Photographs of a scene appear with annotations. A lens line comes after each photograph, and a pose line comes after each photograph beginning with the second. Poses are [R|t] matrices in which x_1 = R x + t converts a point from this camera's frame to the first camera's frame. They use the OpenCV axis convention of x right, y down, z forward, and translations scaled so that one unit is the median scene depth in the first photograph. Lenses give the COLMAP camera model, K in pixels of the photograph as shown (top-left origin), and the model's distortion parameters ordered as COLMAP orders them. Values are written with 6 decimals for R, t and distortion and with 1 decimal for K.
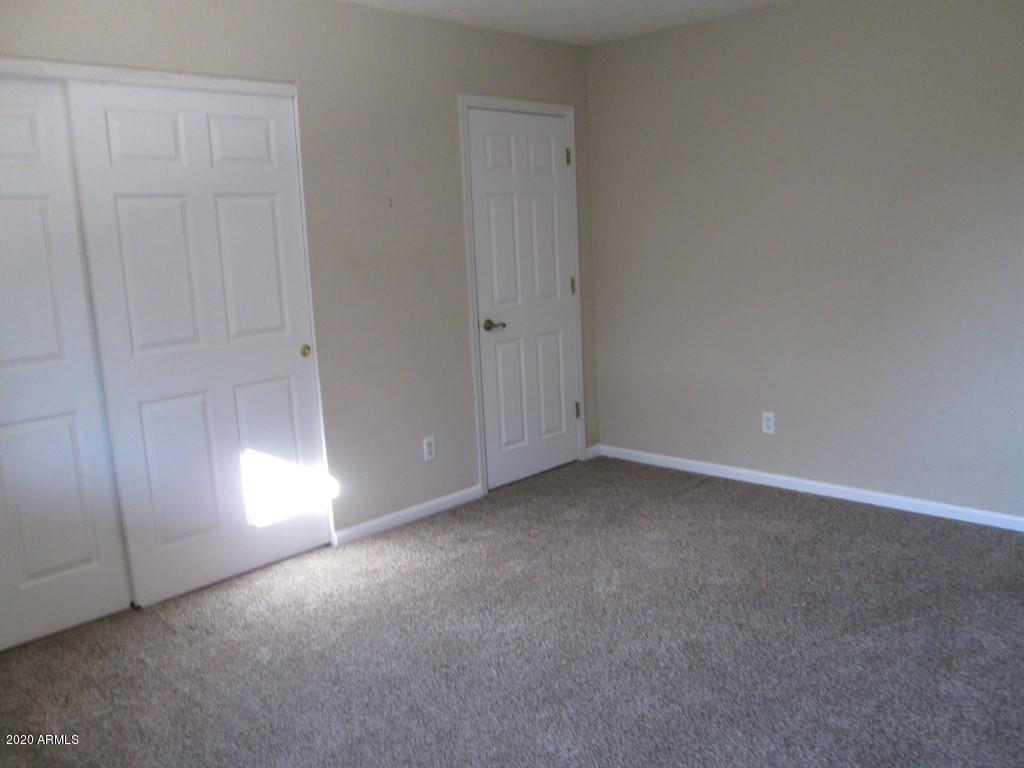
lens RADIAL K [[839.1, 0, 506.4], [0, 839.1, 382.1], [0, 0, 1]] dist [-0.056622, 0.016438]
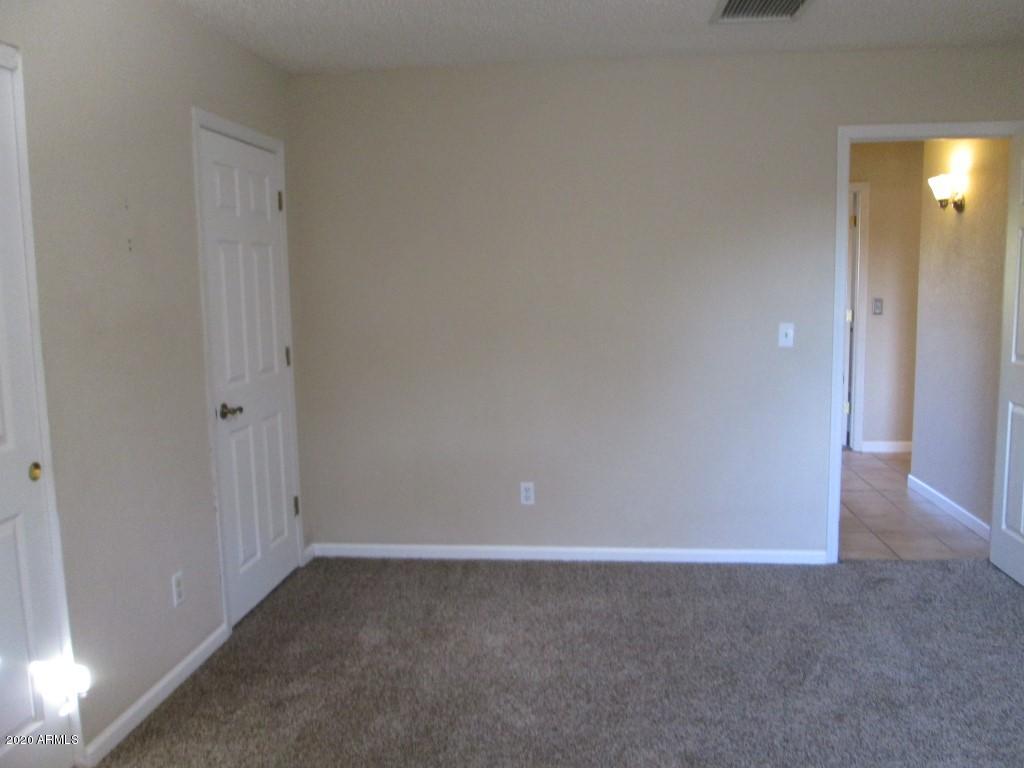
lens RADIAL K [[839.1, 0, 513.5], [0, 839.1, 389.4], [0, 0, 1]] dist [-0.056622, 0.016438]
pose [[0.795212, -0.049820, 0.604281, -0.270256], [0.090067, 0.995268, -0.036470, -0.036421], [-0.599604, 0.083427, 0.795936, 0.238559]]
